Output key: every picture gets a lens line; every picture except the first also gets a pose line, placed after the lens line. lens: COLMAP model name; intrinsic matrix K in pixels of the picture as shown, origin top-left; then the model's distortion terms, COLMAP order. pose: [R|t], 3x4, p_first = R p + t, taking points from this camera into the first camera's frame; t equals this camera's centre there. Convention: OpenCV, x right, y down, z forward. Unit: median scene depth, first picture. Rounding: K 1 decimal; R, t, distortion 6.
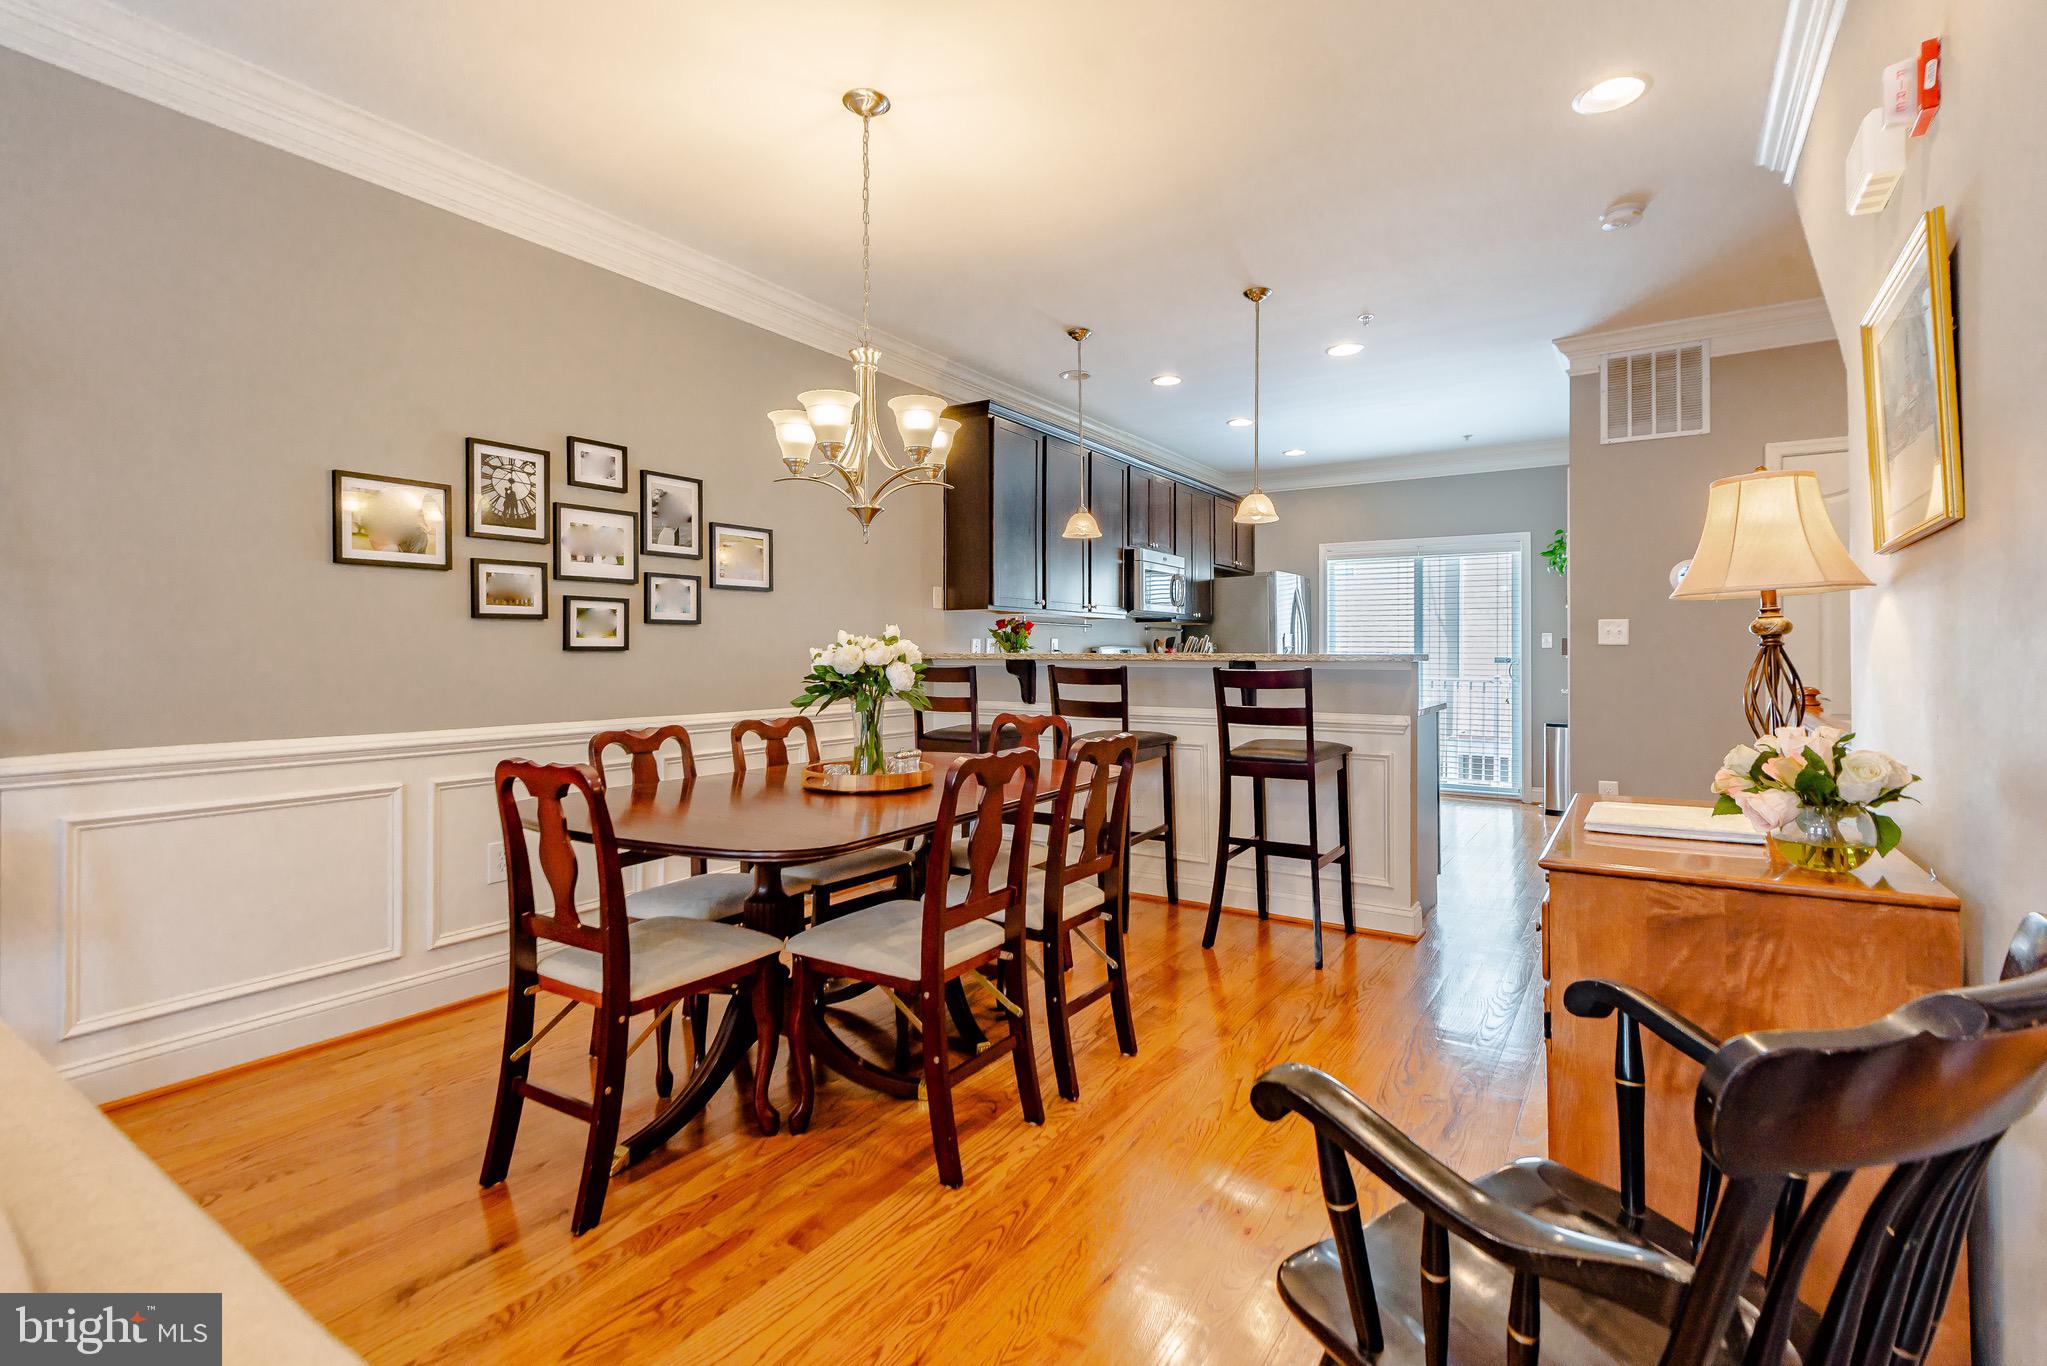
lens RADIAL K [[948.6, 0, 1046.5], [0, 948.6, 657.6], [0, 0, 1]] dist [0.021033, -0.008849]
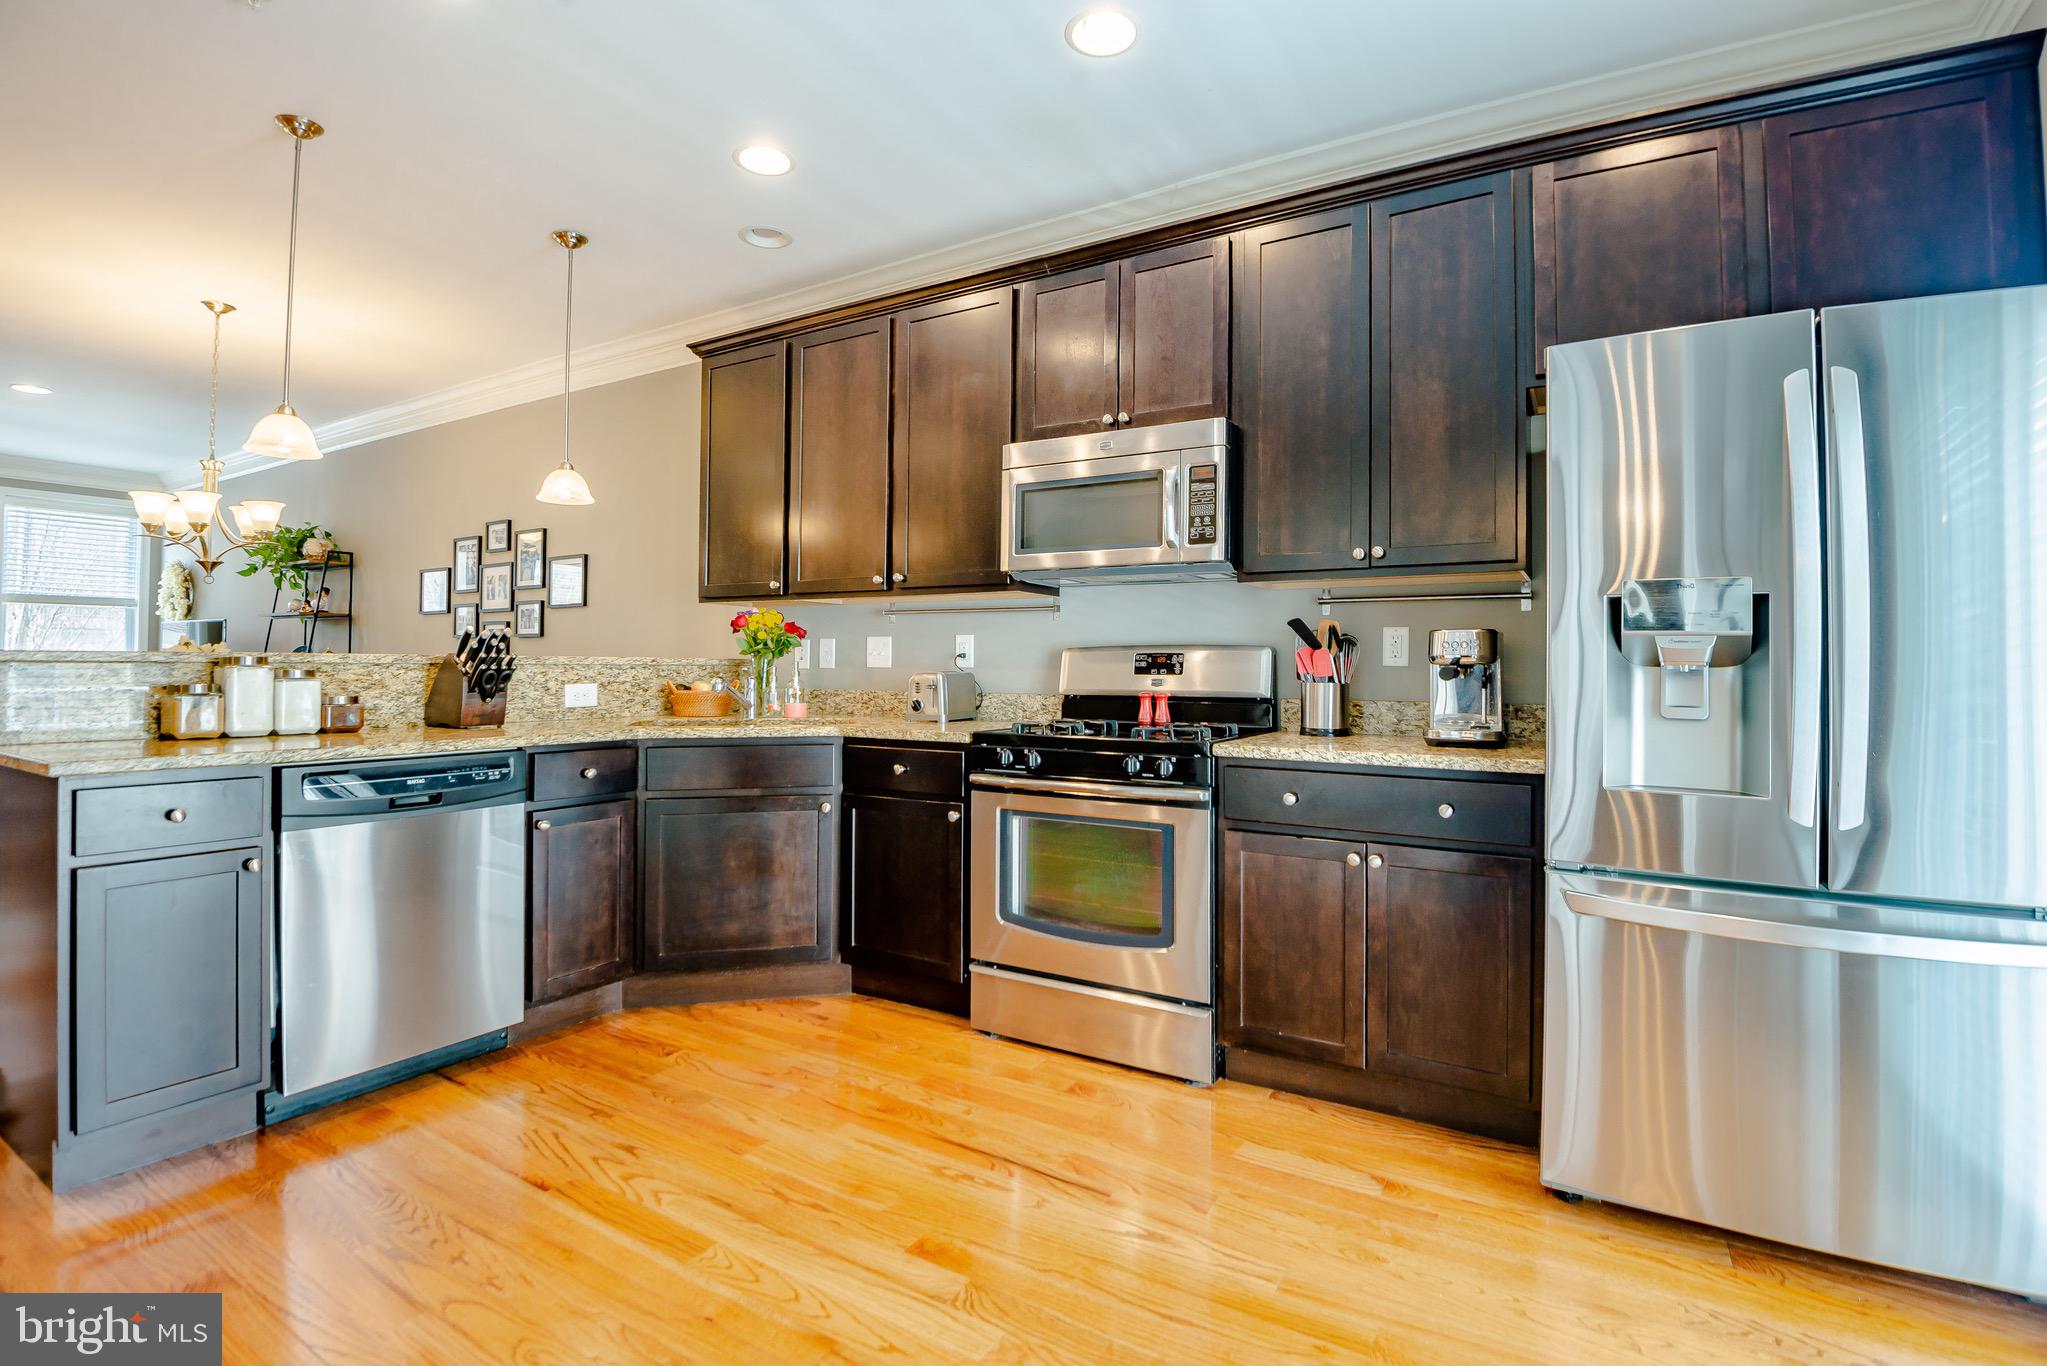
lens RADIAL K [[948.6, 0, 1030.6], [0, 948.6, 653.3], [0, 0, 1]] dist [0.021033, -0.008849]
pose [[0.016143, -0.011921, -0.999799, 1.055496], [-0.010881, 0.999868, -0.012097, -0.001725], [0.999810, 0.011074, 0.016011, 1.775215]]
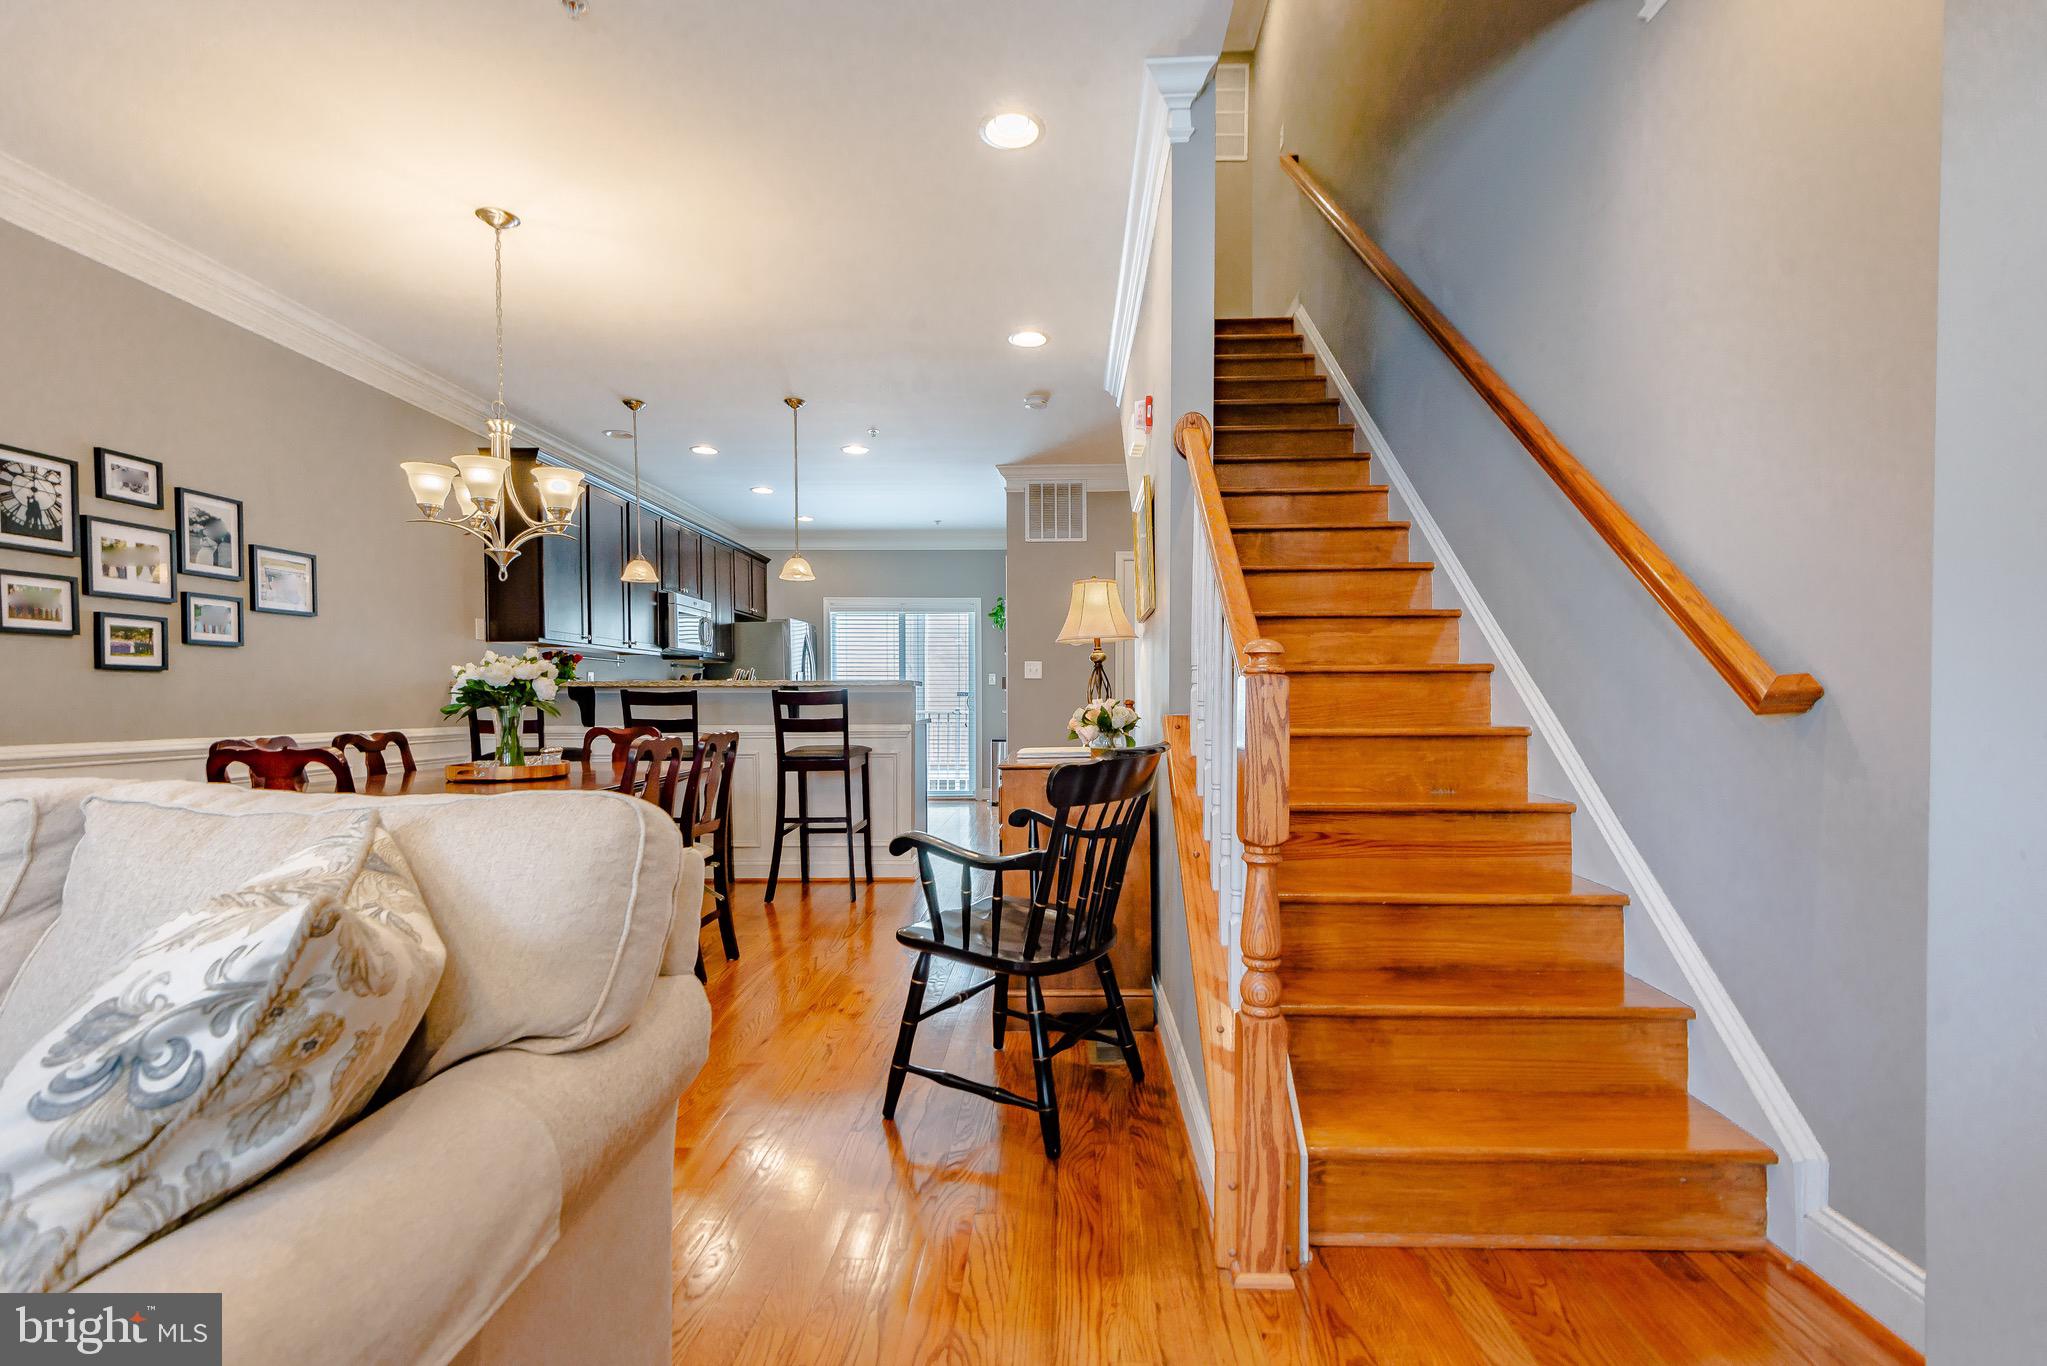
lens RADIAL K [[948.6, 0, 1045.1], [0, 948.6, 713.4], [0, 0, 1]] dist [0.021033, -0.008849]
pose [[0.857408, -0.009984, 0.514540, -0.169951], [0.006002, 0.999938, 0.009400, 0.031999], [-0.514602, -0.004971, 0.857415, -0.307275]]
